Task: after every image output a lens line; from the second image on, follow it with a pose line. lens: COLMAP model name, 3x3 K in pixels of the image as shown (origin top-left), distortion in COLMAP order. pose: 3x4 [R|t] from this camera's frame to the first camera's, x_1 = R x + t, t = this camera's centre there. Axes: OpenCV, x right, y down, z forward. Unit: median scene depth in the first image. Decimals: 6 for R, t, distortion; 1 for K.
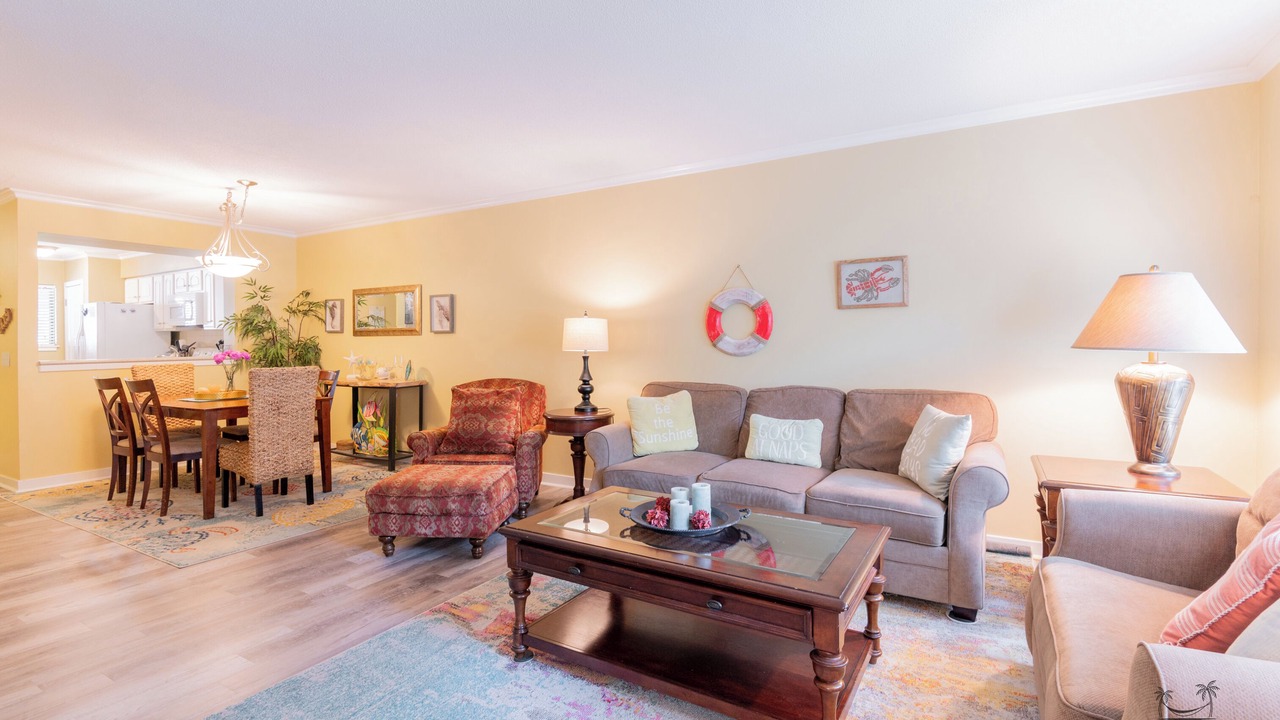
lens RADIAL K [[585.5, 0, 647.7], [0, 585.5, 336.0], [0, 0, 1]] dist [0.001343, -0.006208]
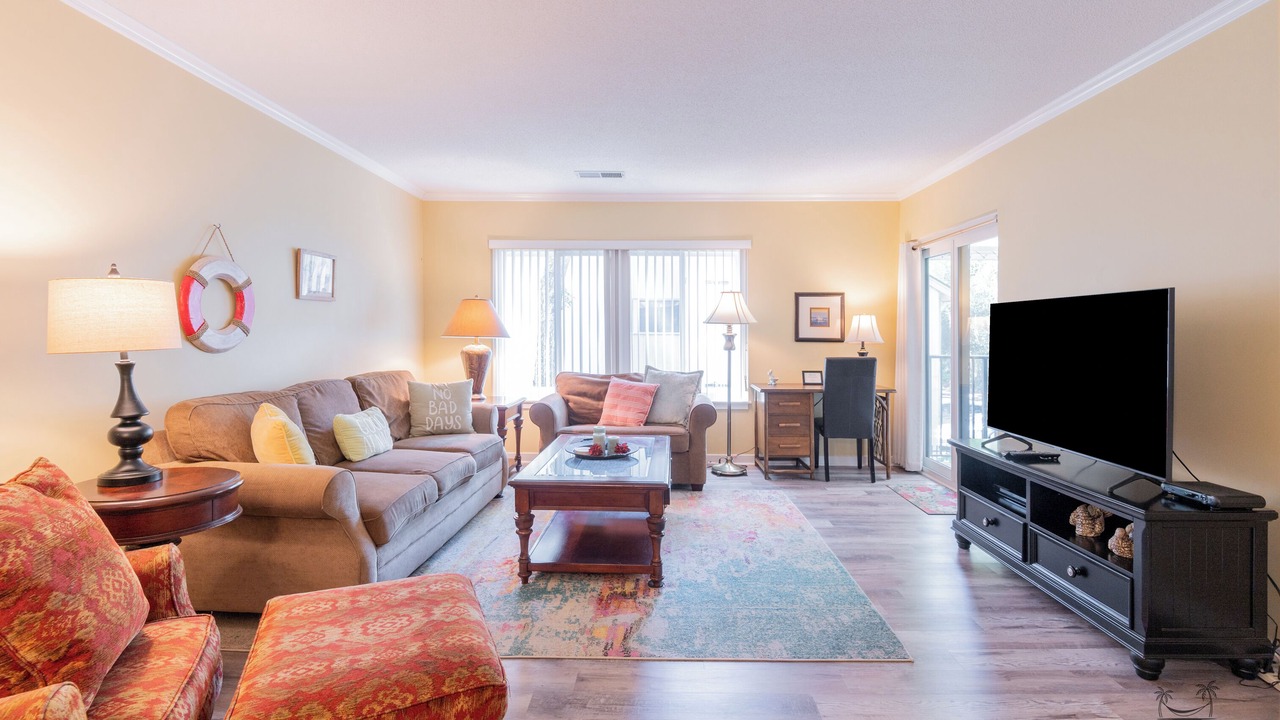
lens RADIAL K [[585.5, 0, 647.7], [0, 585.5, 336.0], [0, 0, 1]] dist [0.001343, -0.006208]
pose [[-0.473258, -0.002667, 0.880920, -0.701154], [-0.011537, 0.999928, -0.003170, 0.009970], [-0.880849, -0.011663, -0.473254, 0.860941]]
